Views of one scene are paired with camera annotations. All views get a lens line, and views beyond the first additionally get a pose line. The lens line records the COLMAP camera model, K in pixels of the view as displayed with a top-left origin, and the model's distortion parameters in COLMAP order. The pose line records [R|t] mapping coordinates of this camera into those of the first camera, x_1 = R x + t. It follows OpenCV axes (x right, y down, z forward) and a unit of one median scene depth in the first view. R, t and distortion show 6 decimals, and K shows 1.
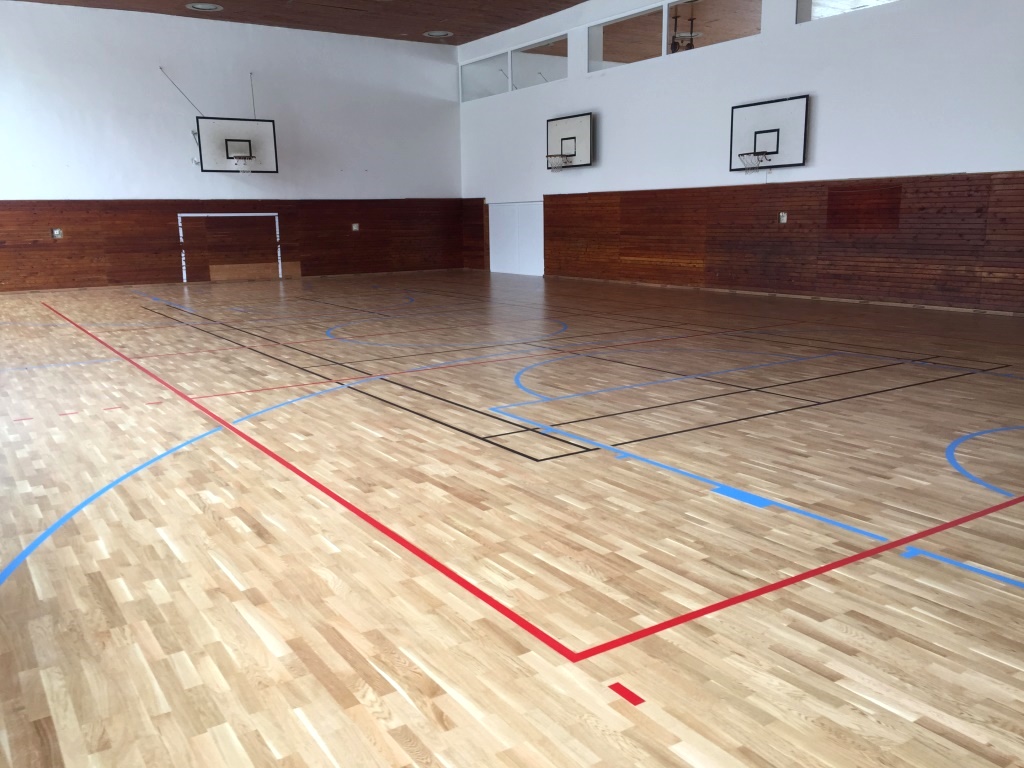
lens RADIAL K [[870.4, 0, 512.5], [0, 870.4, 384.2], [0, 0, 1]] dist [0.034526, -0.011708]
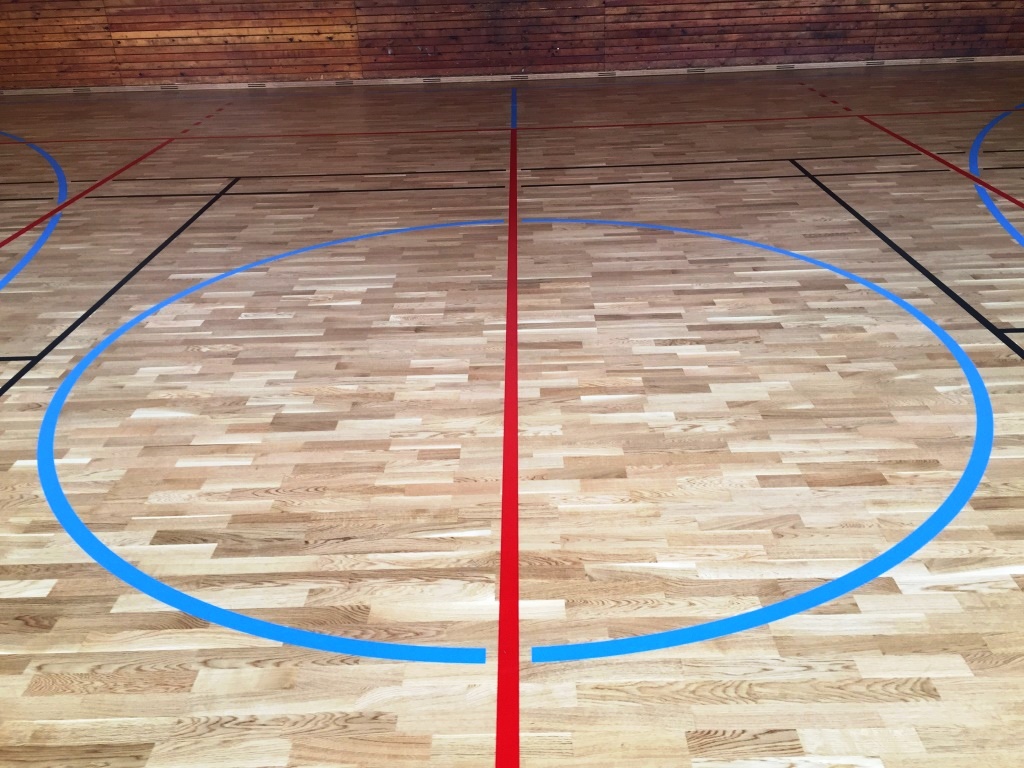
lens RADIAL K [[870.4, 0, 511.9], [0, 870.4, 384.4], [0, 0, 1]] dist [0.034526, -0.011708]
pose [[0.549052, -0.392703, 0.737785, -0.237807], [0.182726, 0.917787, 0.352531, -0.129931], [-0.815569, -0.058746, 0.575670, 0.700670]]
